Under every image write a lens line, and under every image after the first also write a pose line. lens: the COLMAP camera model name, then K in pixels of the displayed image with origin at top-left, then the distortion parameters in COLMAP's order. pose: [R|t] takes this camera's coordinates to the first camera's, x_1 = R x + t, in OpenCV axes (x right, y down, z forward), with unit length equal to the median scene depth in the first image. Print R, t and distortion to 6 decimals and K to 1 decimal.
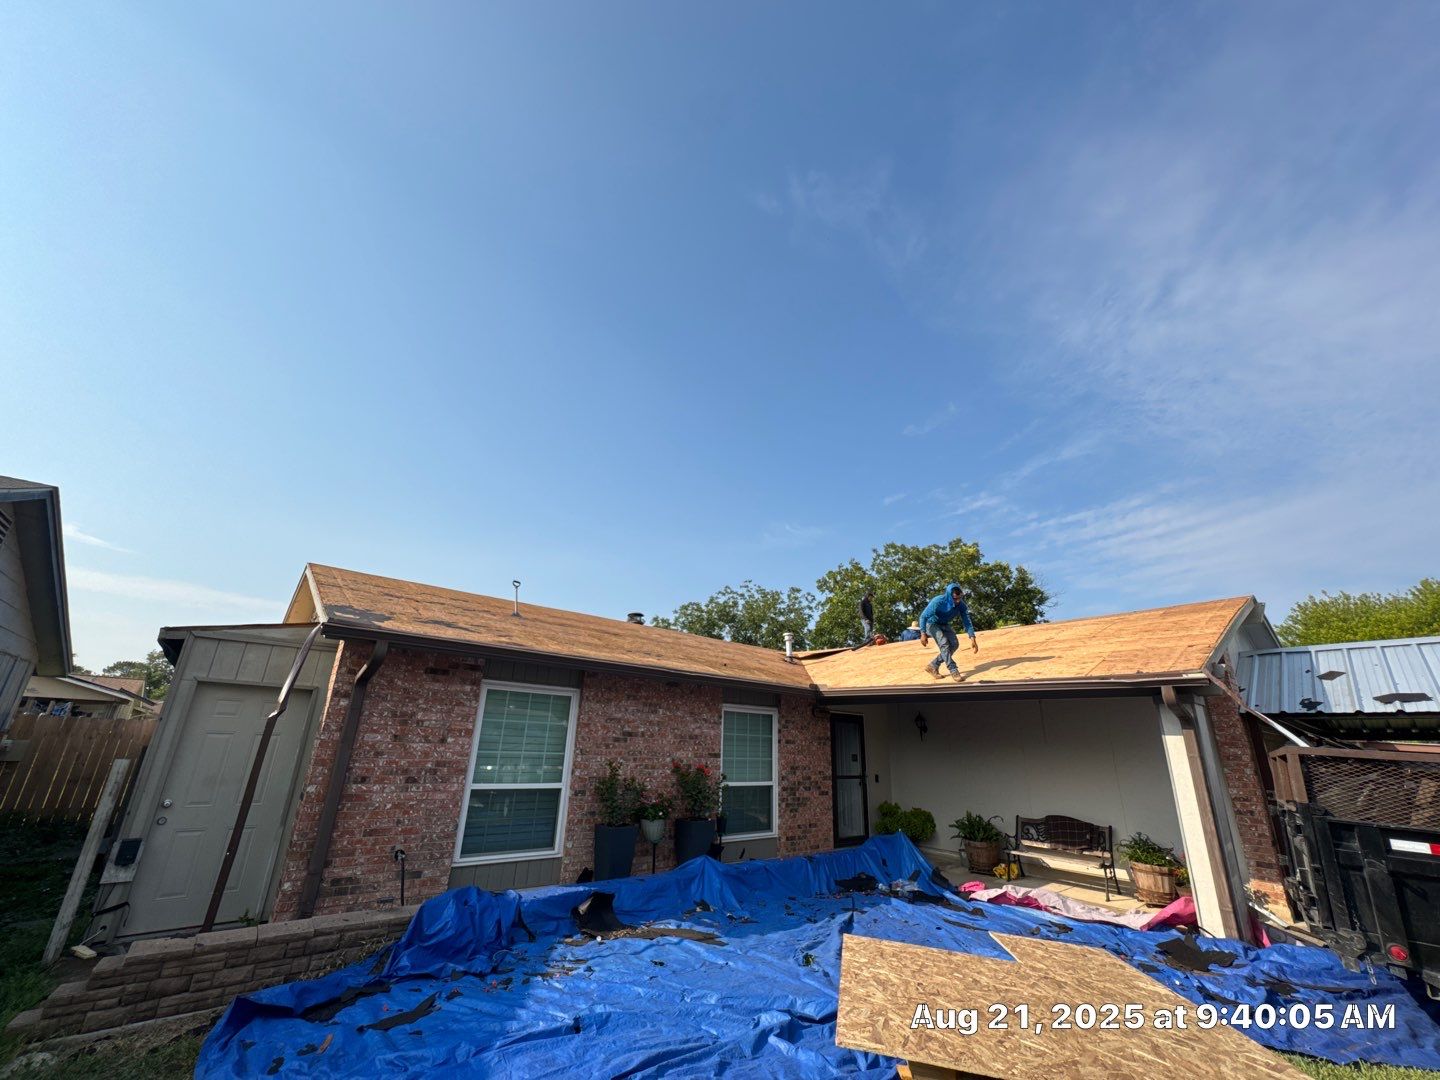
lens RADIAL K [[566.5, 0, 720.0], [0, 566.5, 540.0], [0, 0, 1]] dist [-0.000268, -0.000107]
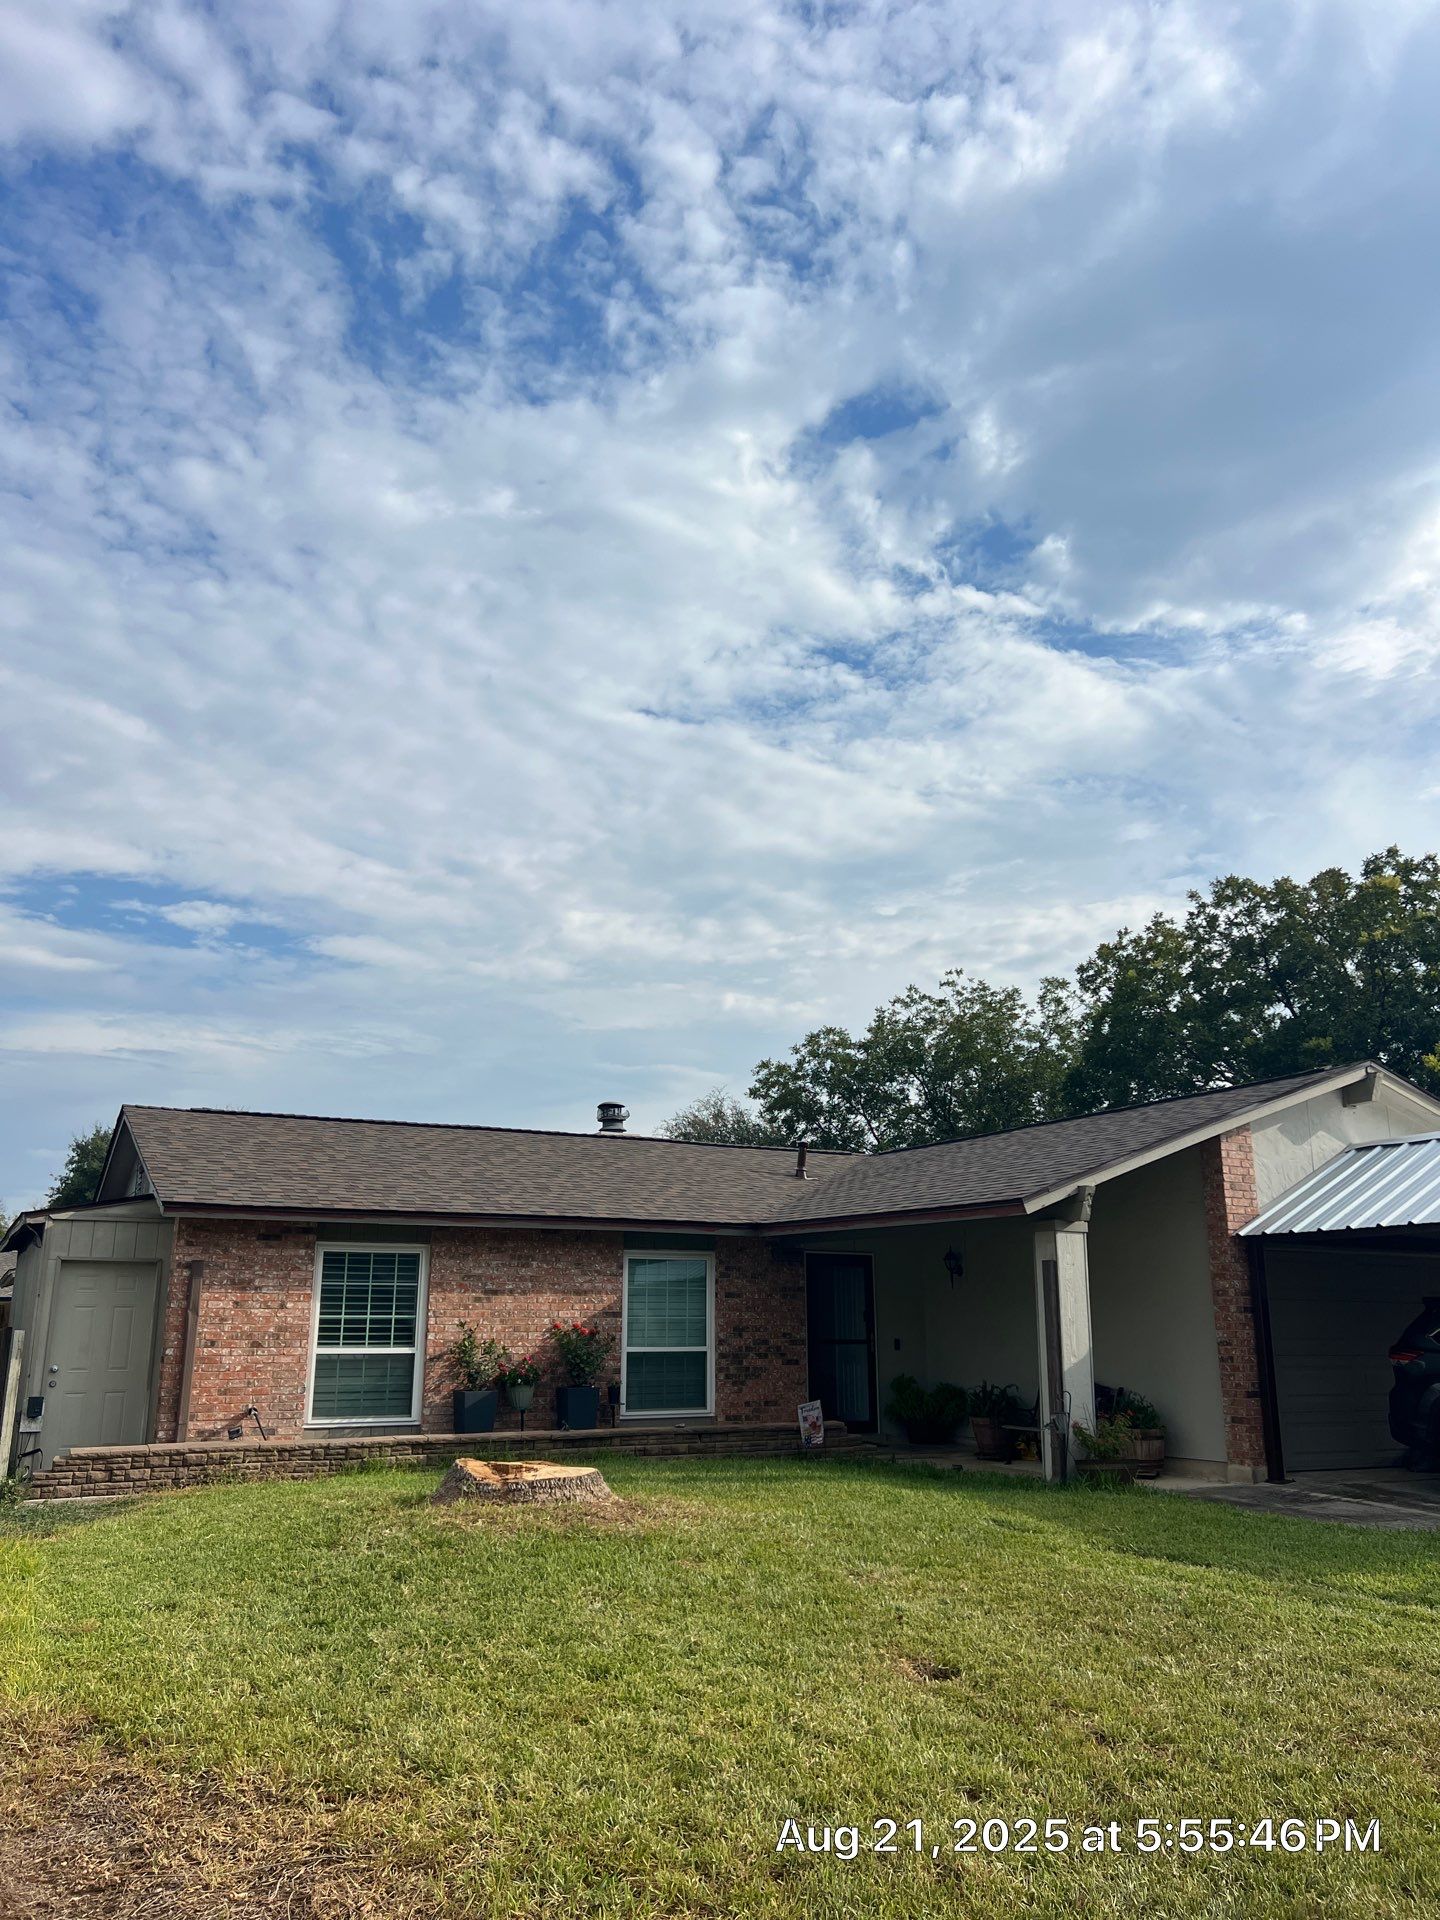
lens RADIAL K [[1377.0, 0, 720.0], [0, 1377.0, 960.0], [0, 0, 1]] dist [0.135302, -0.270554]
pose [[0.976365, -0.087433, -0.197655, 0.590979], [0.103581, 0.991948, 0.072873, -0.256484], [0.189692, -0.091624, 0.977559, -0.884437]]
